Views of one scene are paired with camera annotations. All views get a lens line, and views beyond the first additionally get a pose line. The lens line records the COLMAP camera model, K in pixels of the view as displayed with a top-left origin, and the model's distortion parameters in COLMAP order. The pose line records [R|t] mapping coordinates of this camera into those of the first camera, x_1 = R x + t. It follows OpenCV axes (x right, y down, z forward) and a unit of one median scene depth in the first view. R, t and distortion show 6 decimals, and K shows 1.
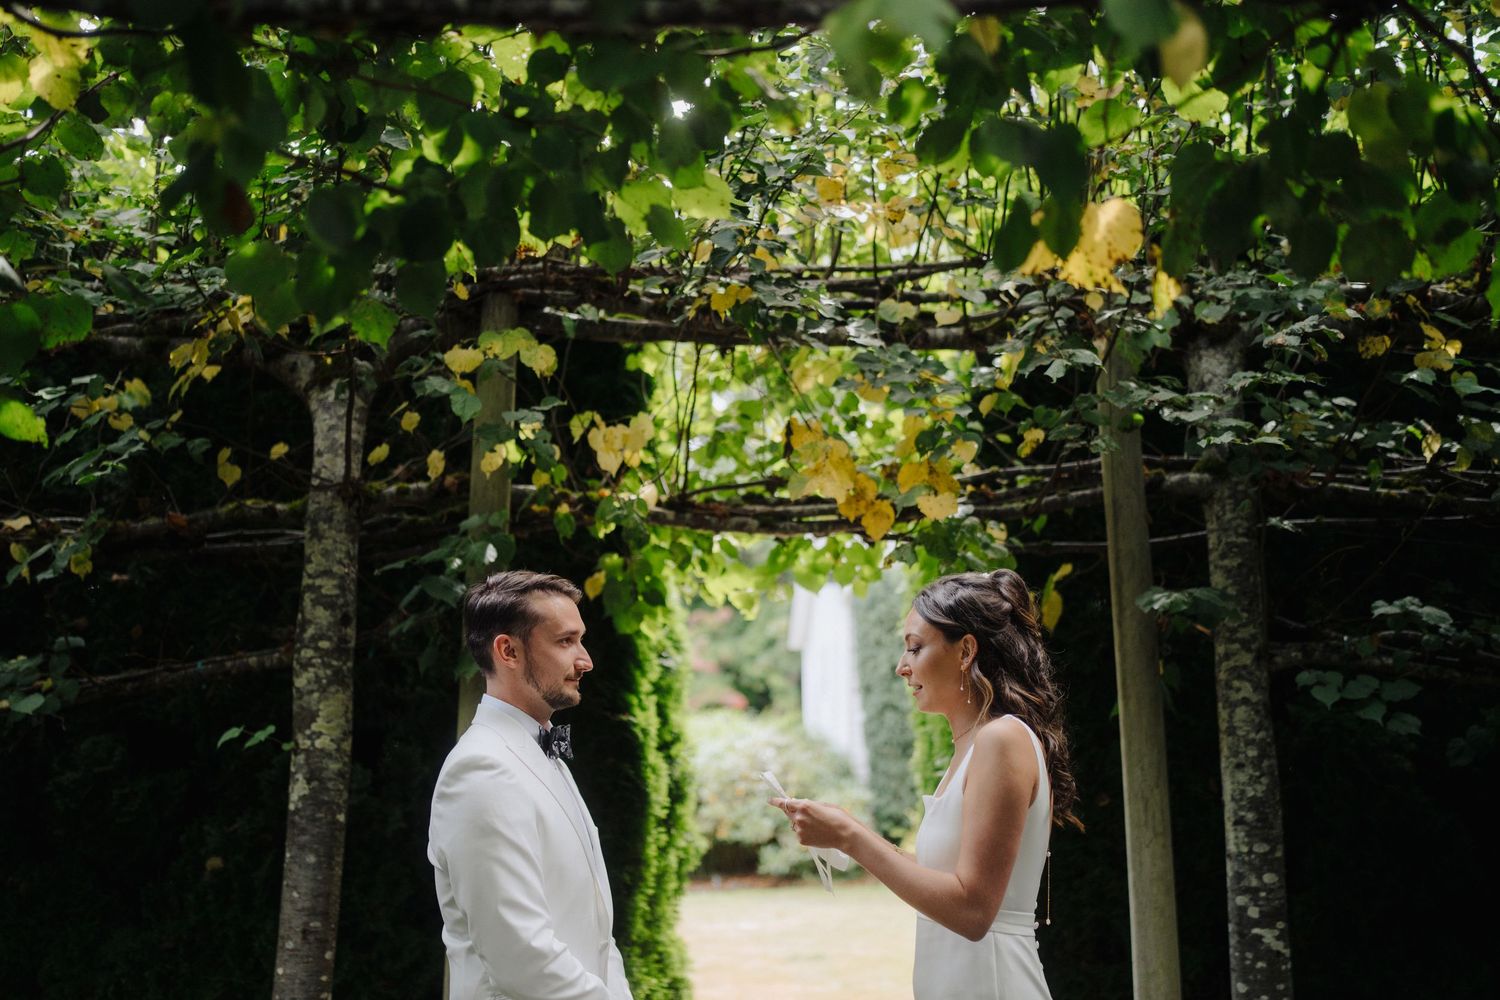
lens RADIAL K [[1490.6, 0, 745.1], [0, 1490.6, 490.4], [0, 0, 1]] dist [-0.040356, 0.155748]
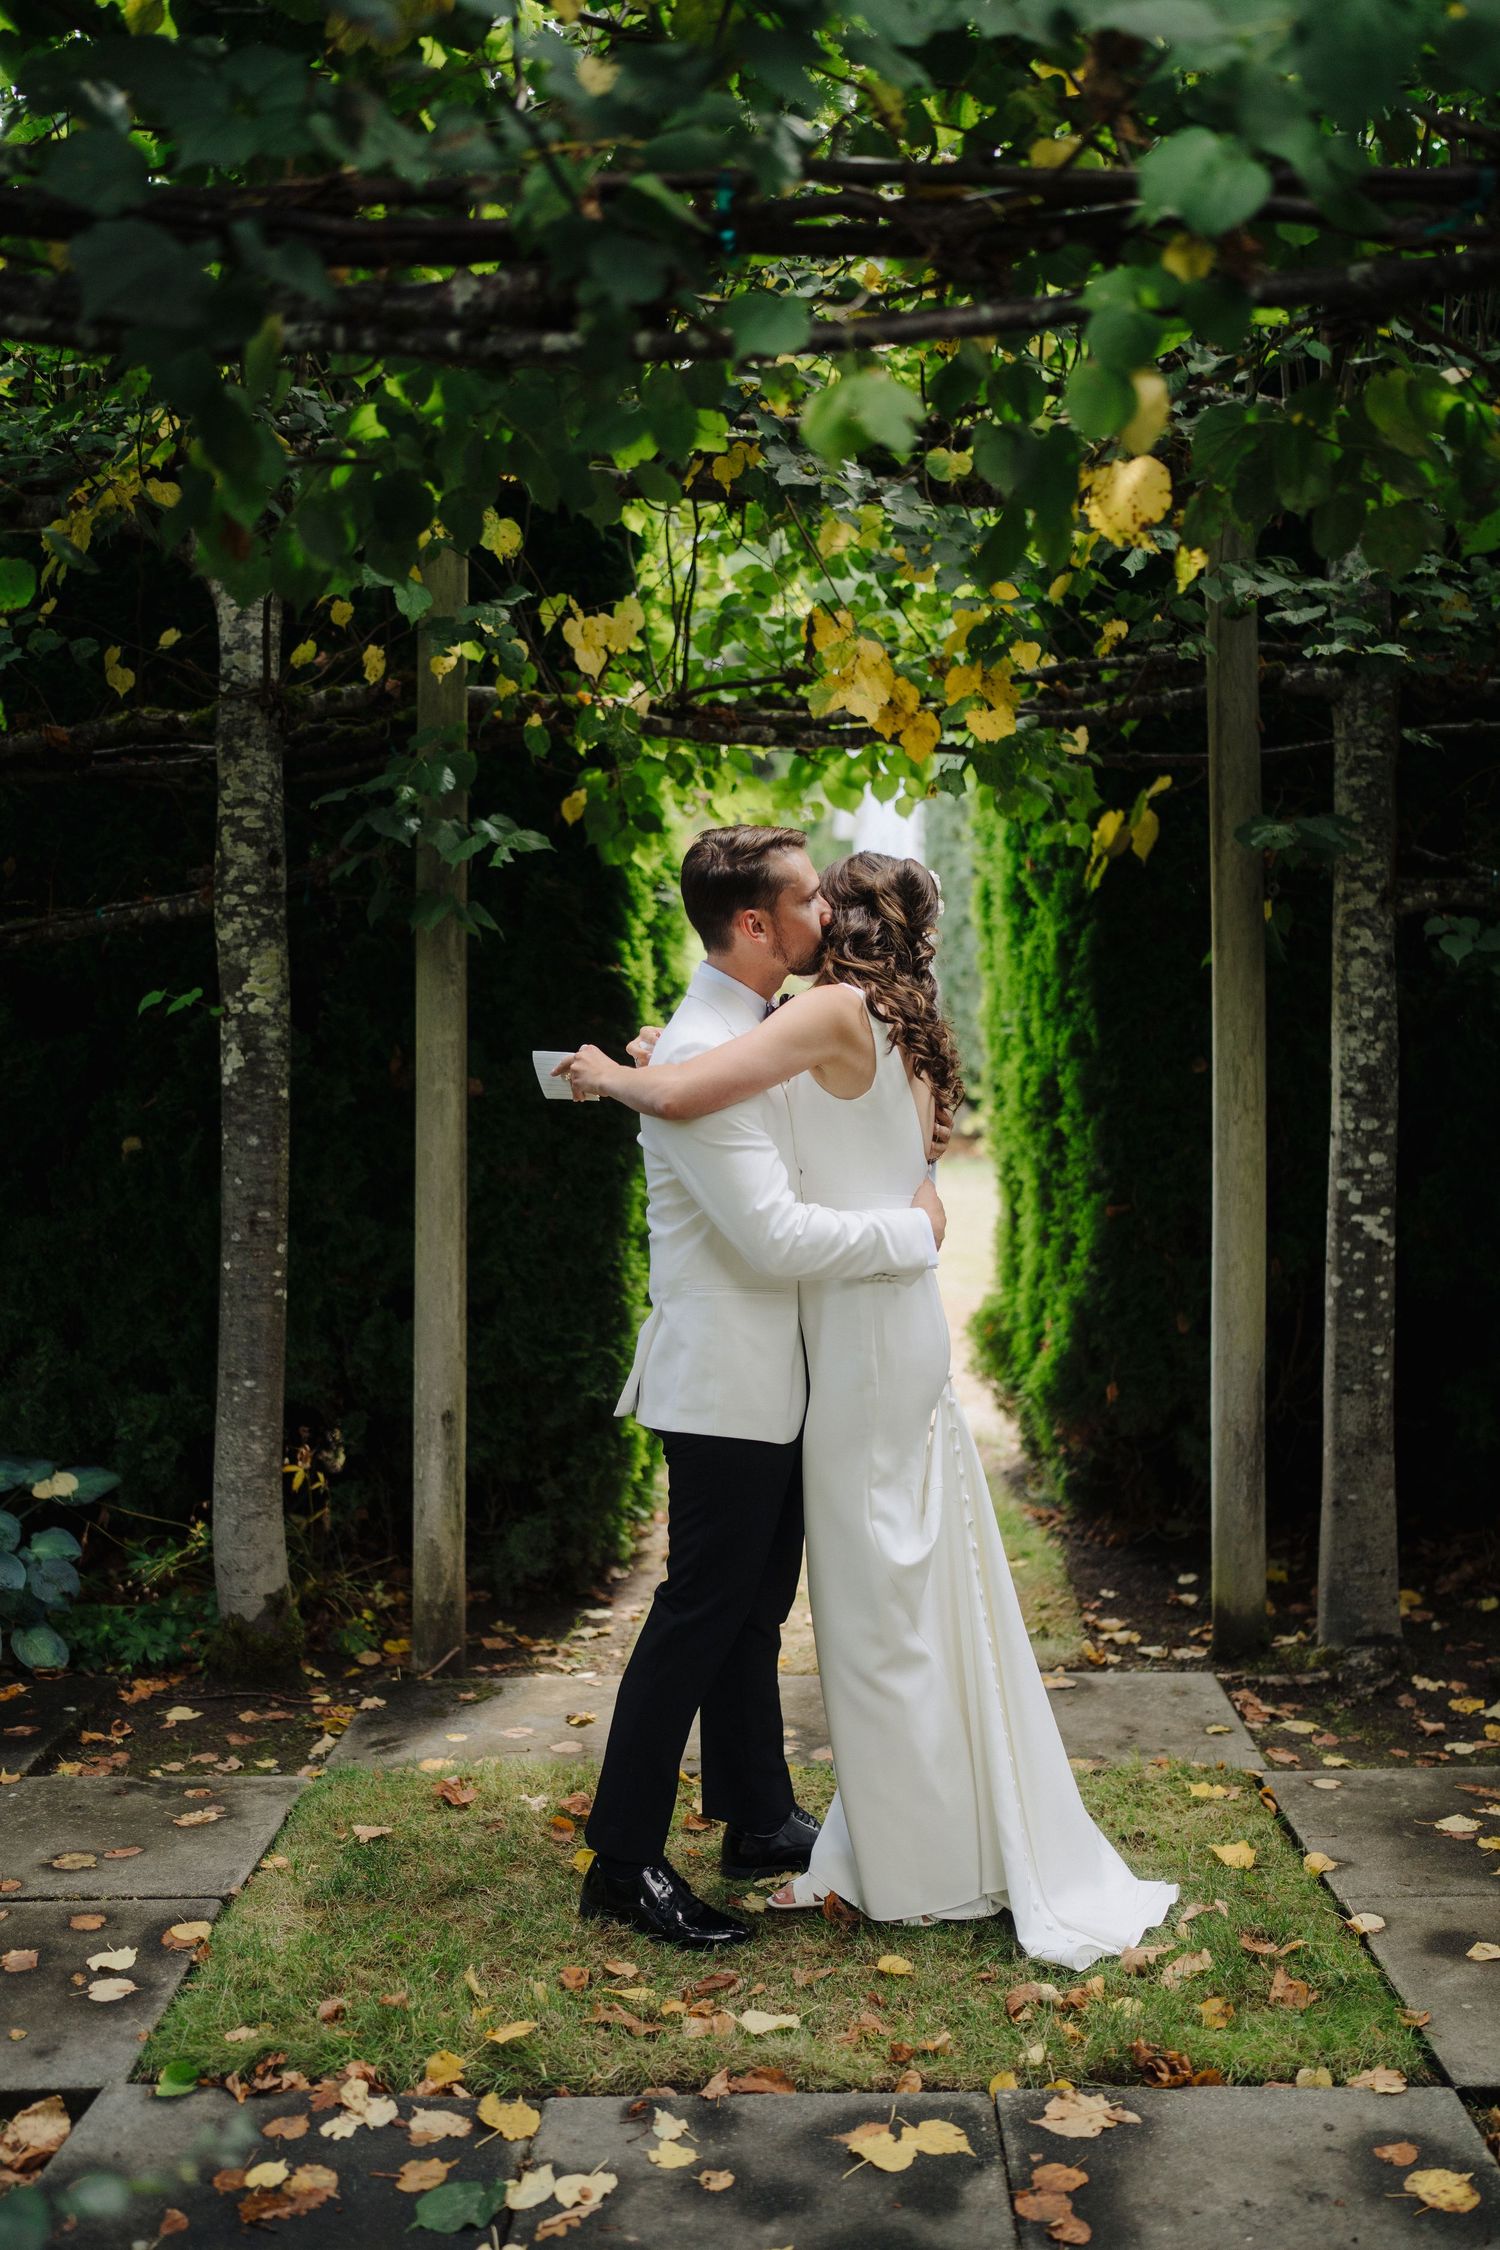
lens RADIAL K [[2173.0, 0, 726.0], [0, 2173.0, 1127.2], [0, 0, 1]] dist [-0.022638, 0.102761]
pose [[0.999693, -0.003853, -0.024474, 0.010338], [0.009688, 0.969966, 0.243046, -0.058711], [0.022803, -0.243208, 0.969706, -0.196616]]
